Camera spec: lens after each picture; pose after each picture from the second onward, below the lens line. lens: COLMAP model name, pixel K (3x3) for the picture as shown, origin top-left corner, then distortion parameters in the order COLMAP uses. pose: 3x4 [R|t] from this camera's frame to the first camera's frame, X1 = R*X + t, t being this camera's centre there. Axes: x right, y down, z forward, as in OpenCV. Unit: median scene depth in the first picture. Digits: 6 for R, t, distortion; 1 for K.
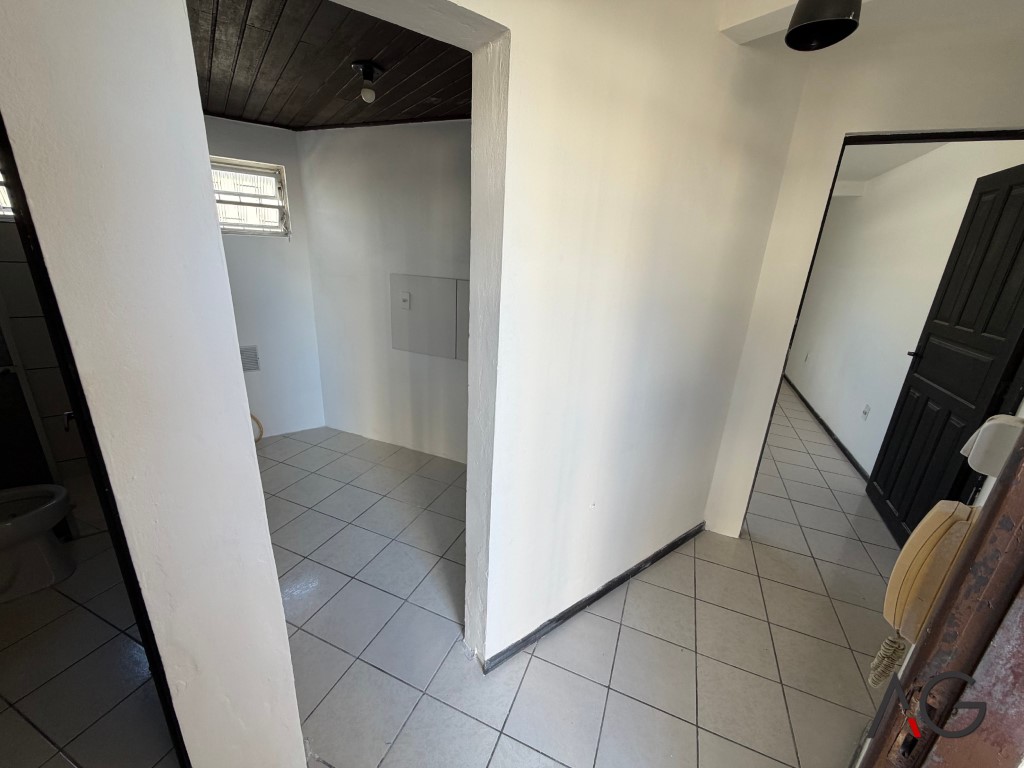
lens RADIAL K [[413.4, 0, 512.0], [0, 413.4, 384.0], [0, 0, 1]] dist [0.008448, 0.000002]
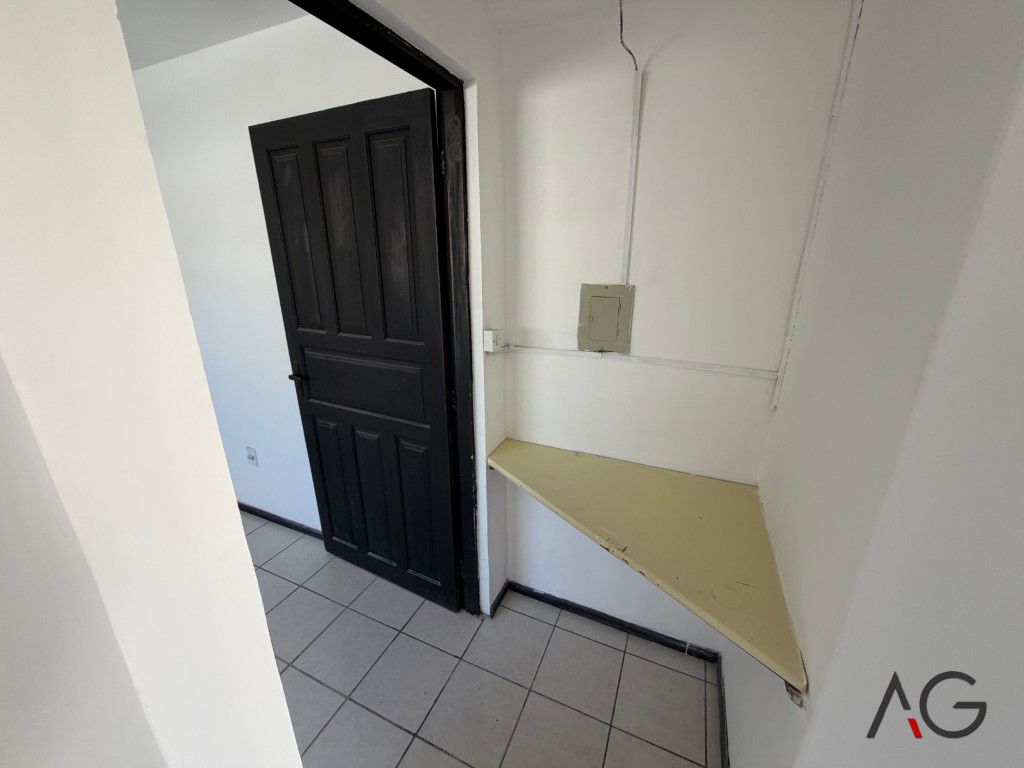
lens RADIAL K [[407.4, 0, 509.6], [0, 407.4, 382.1], [0, 0, 1]] dist [0.001103, -0.000037]
pose [[0.024015, -0.359617, 0.932791, 0.343042], [0.315325, 0.888155, 0.334291, -0.206177], [-0.948680, 0.286104, 0.134725, 0.619837]]
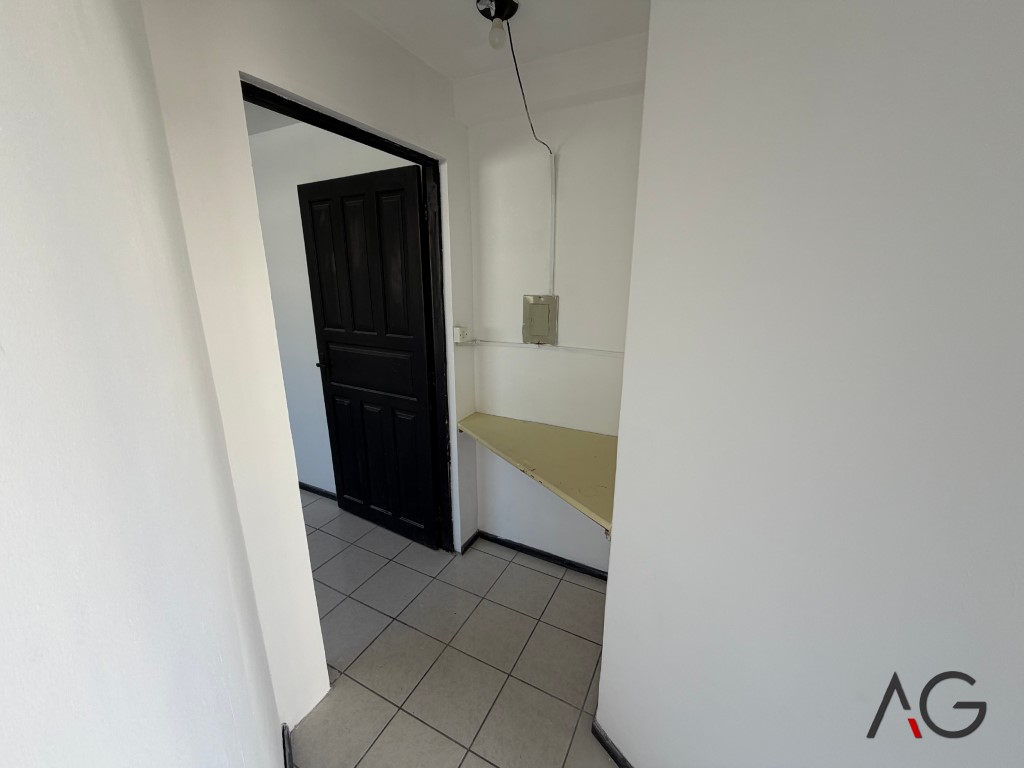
lens RADIAL K [[407.4, 0, 509.6], [0, 407.4, 382.1], [0, 0, 1]] dist [0.001103, -0.000037]
pose [[0.078860, -0.306156, 0.948709, 0.099425], [0.313457, 0.911018, 0.267938, -0.170468], [-0.946322, 0.276251, 0.167810, 0.492779]]
